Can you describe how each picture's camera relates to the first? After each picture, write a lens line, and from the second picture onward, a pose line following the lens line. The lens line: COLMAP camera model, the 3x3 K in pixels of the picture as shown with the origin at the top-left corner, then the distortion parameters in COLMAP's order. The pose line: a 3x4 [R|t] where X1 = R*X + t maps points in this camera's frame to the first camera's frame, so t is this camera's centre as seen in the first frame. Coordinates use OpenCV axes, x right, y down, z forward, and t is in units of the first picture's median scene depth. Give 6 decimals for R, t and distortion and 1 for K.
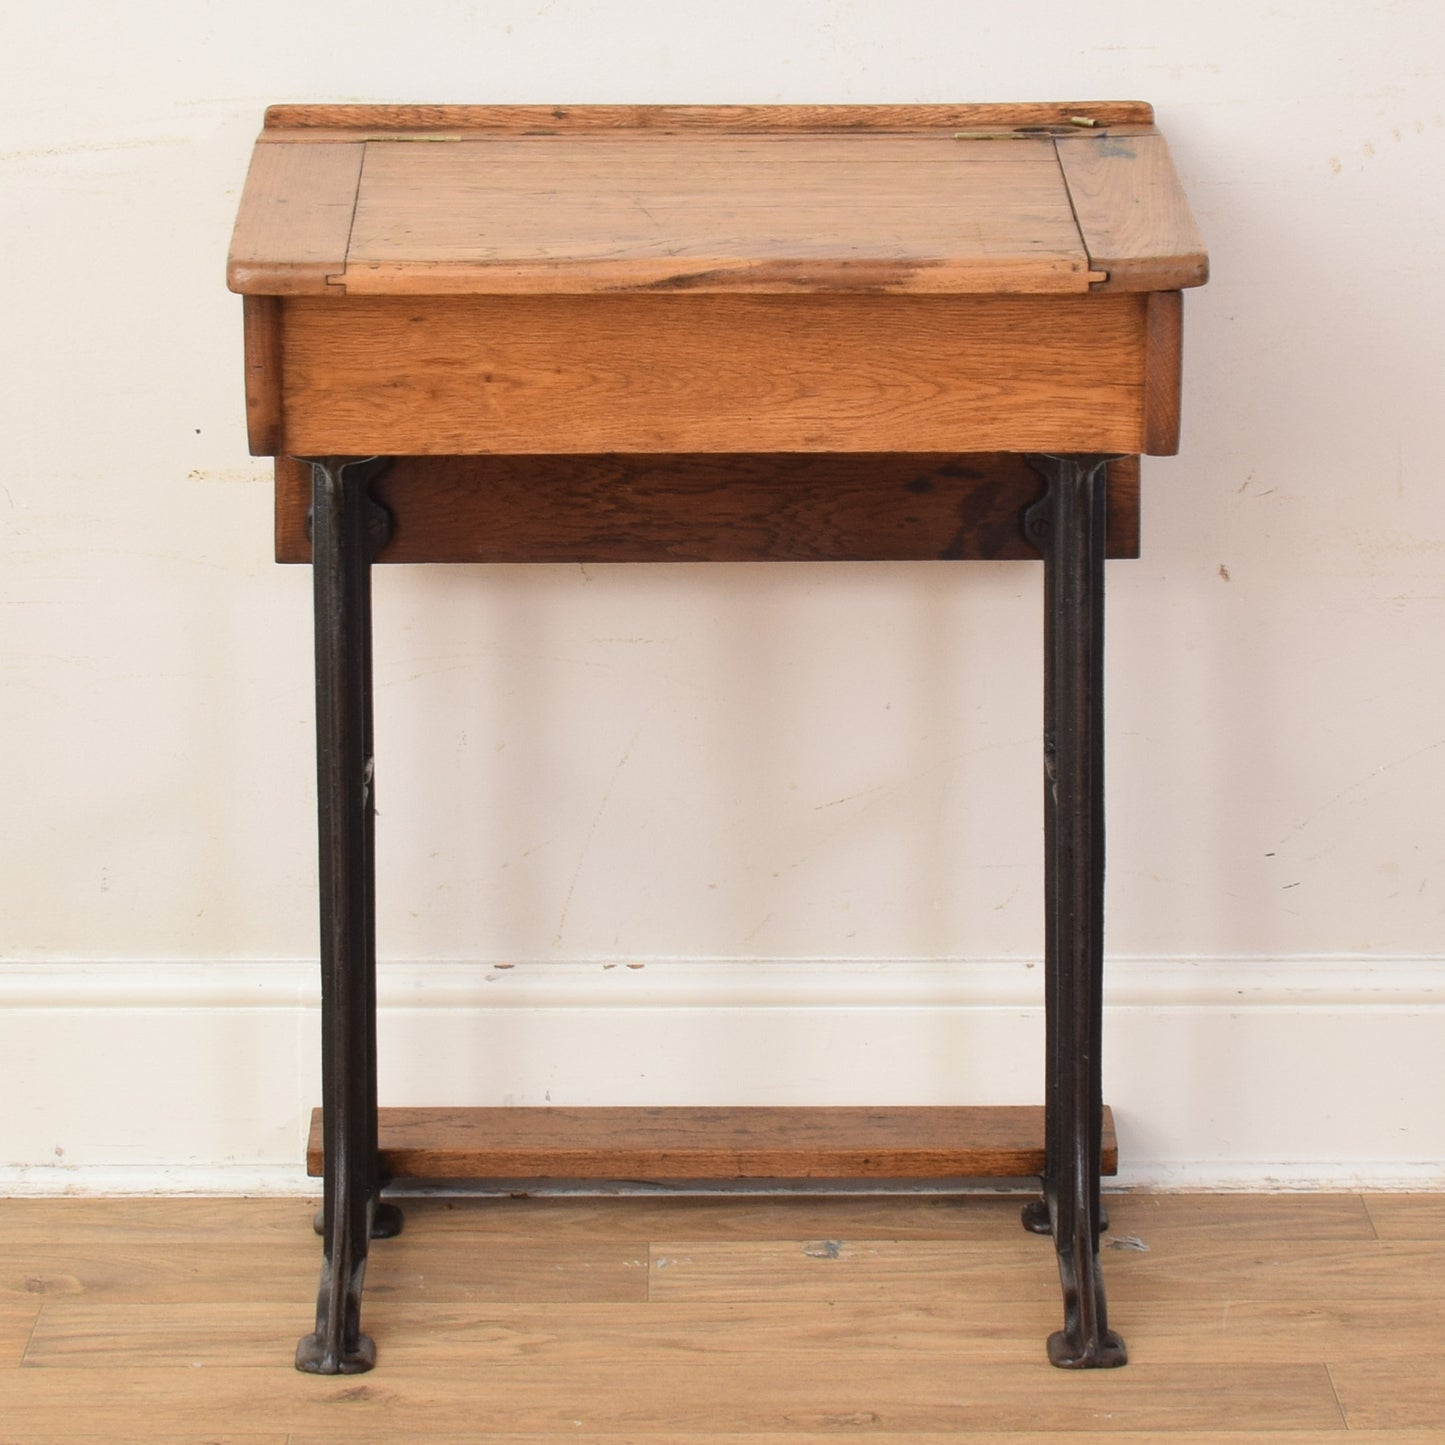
lens RADIAL K [[6128.0, 0, 721.7], [0, 6128.0, 593.3], [0, 0, 1]] dist [-0.072282, 1.311332]
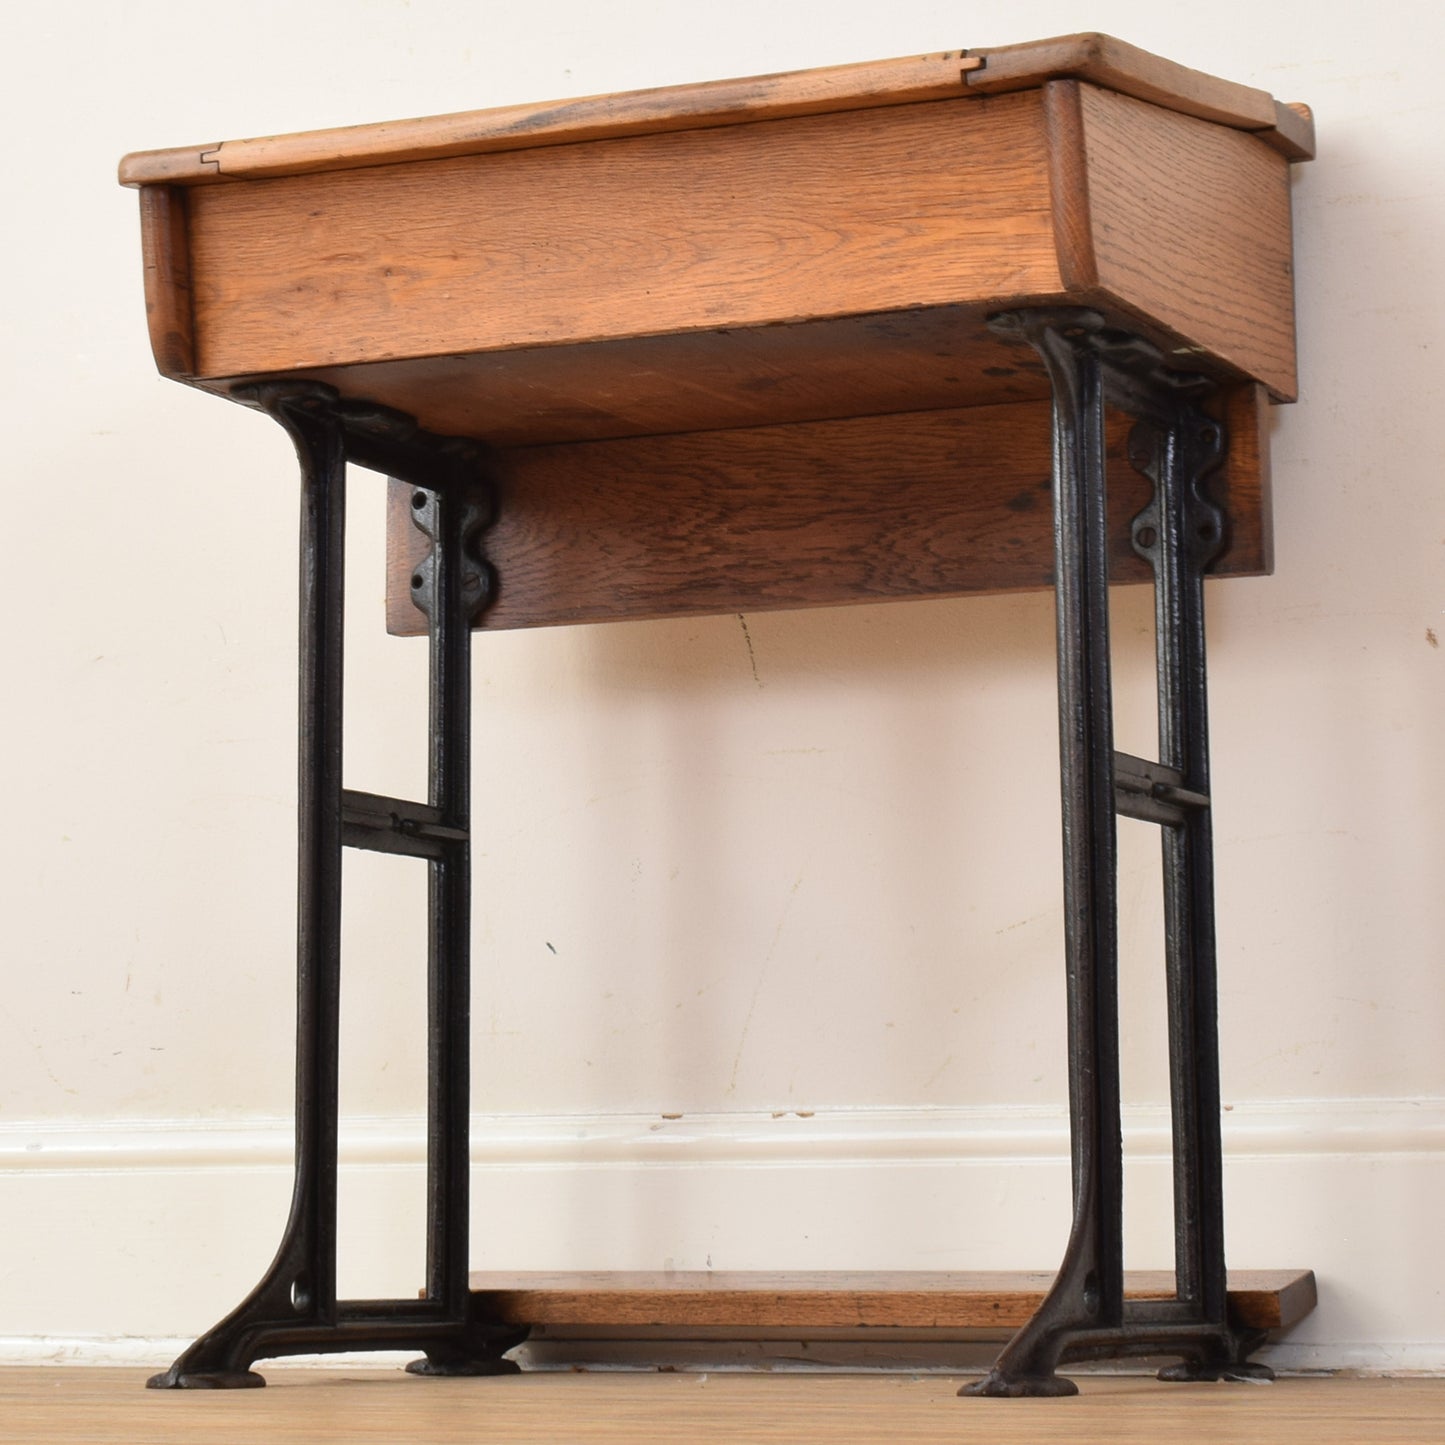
lens RADIAL K [[4433.3, 0, 682.2], [0, 4433.3, 500.7], [0, 0, 1]] dist [-0.030729, 0.084712]
pose [[0.903540, -0.075133, -0.421866, 0.261955], [-0.071145, 0.944540, -0.320597, 0.194133], [0.422557, 0.319686, 0.848084, 0.433892]]
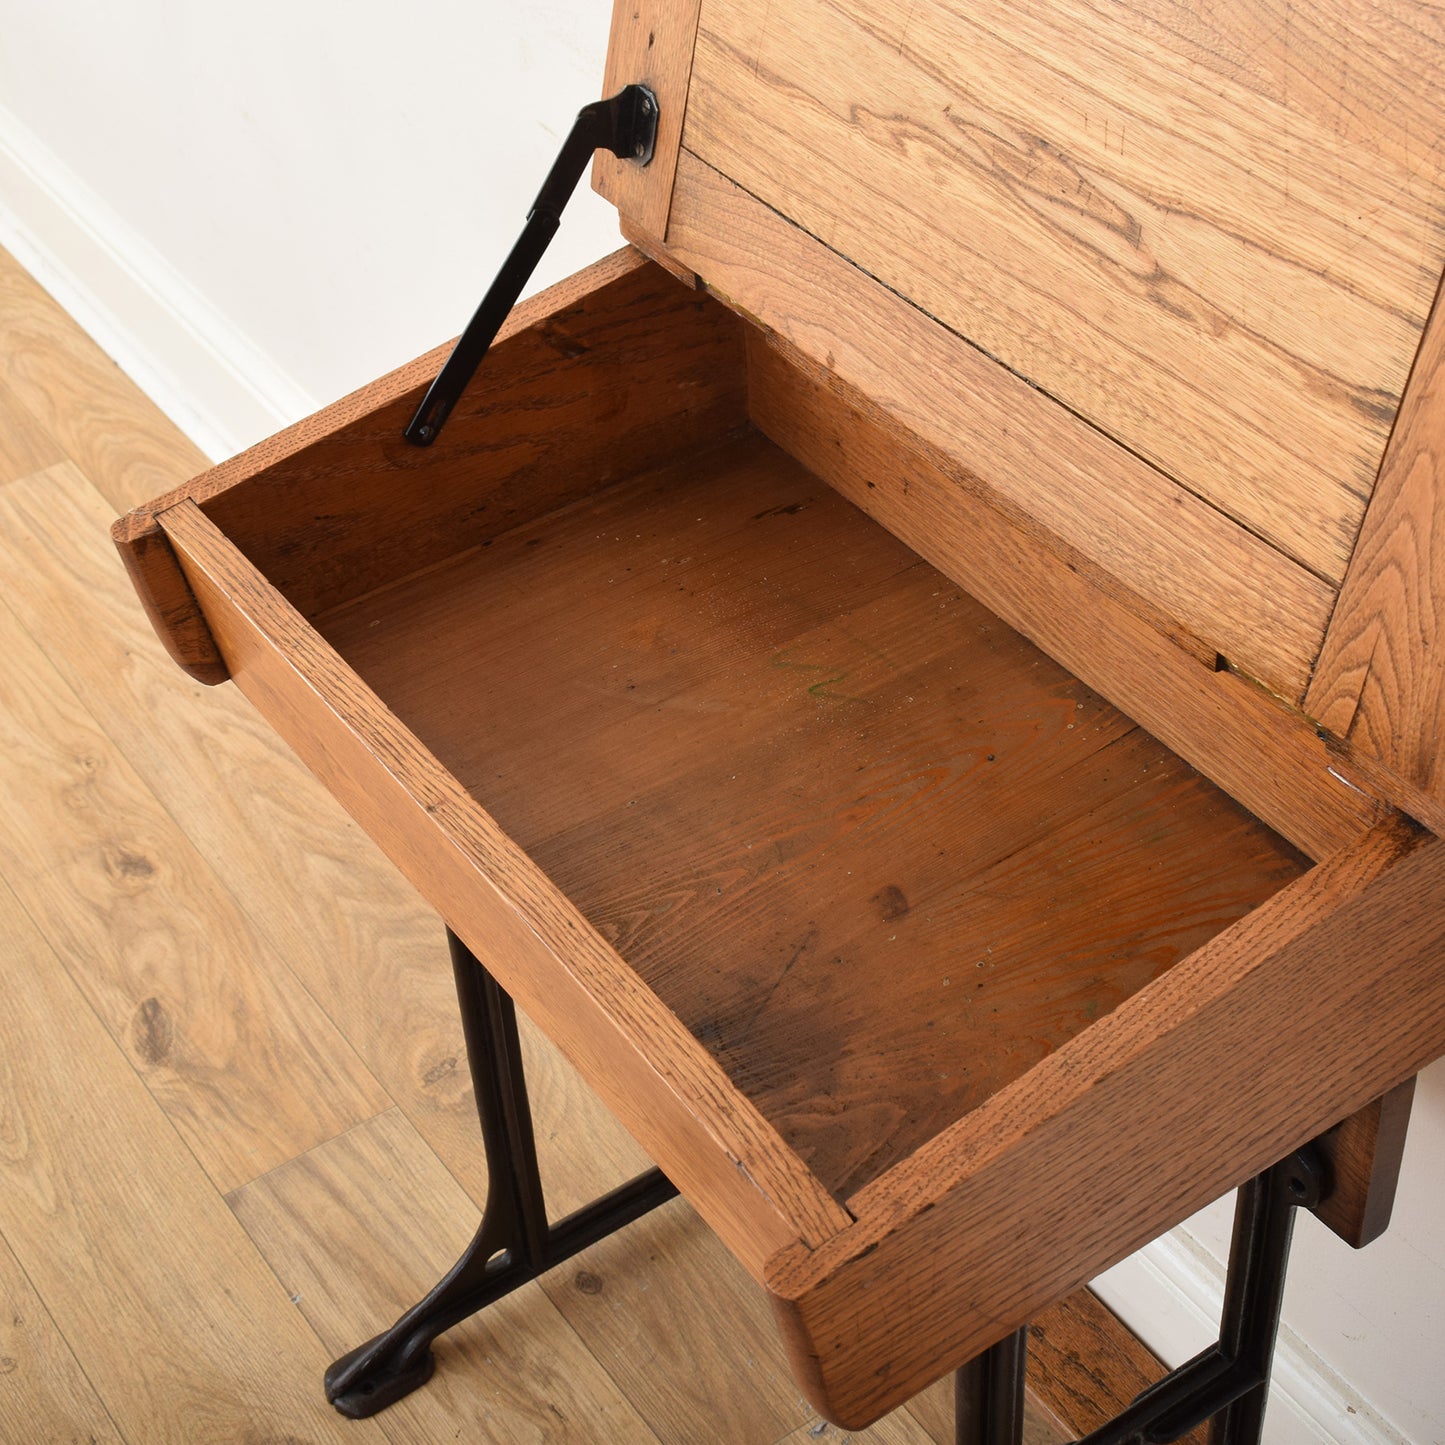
lens RADIAL K [[2538.5, 0, 722.5], [0, 2538.5, 722.5], [0, 0, 1]] dist [-0.017279, -0.027620]
pose [[0.557524, 0.526889, -0.641526, 0.180795], [-0.092464, 0.807377, 0.582746, -0.213502], [0.824995, -0.265577, 0.498851, 0.824429]]
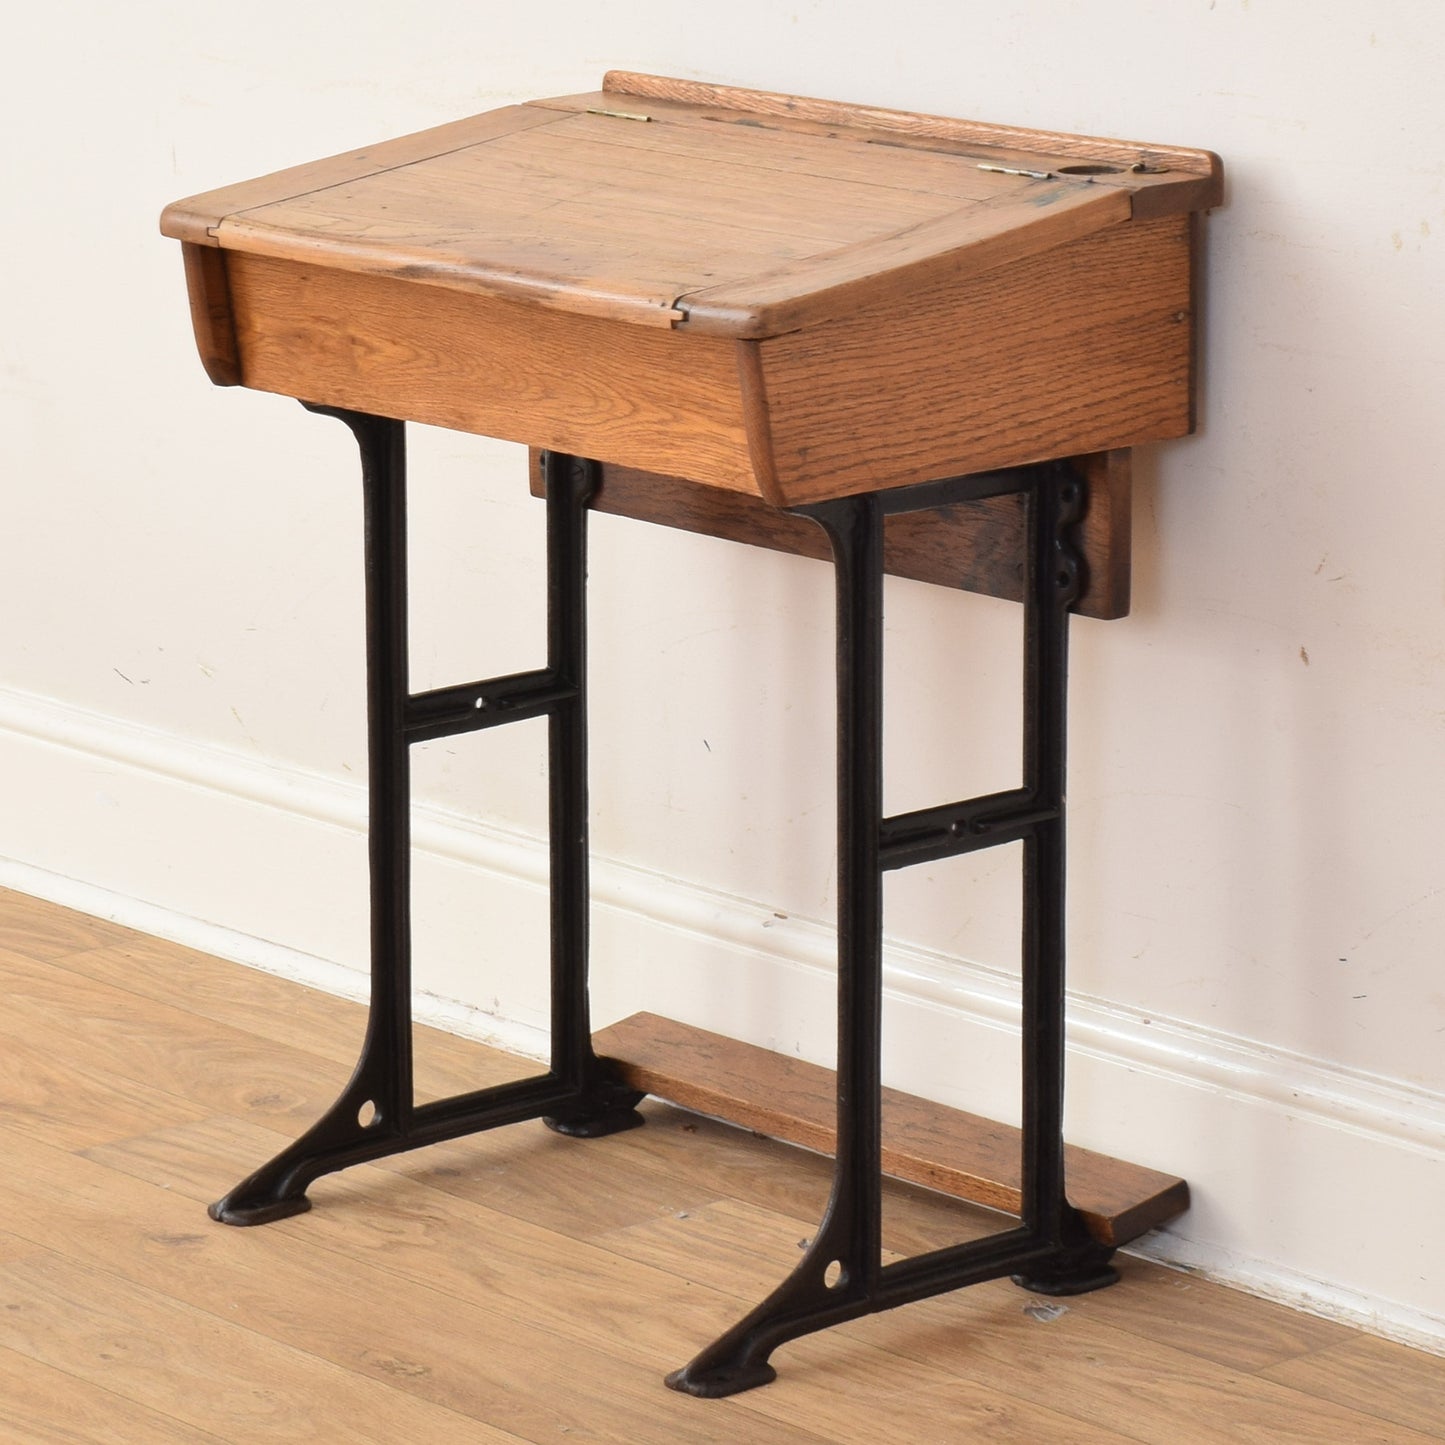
lens RADIAL K [[6008.5, 0, 722.5], [0, 6008.5, 722.5], [0, 0, 1]] dist [-0.003997, -0.012239]
pose [[0.661270, 0.172694, -0.730000, 0.731271], [-0.128897, 0.984825, 0.116215, -0.093213], [0.738991, 0.017245, 0.673494, 0.318824]]
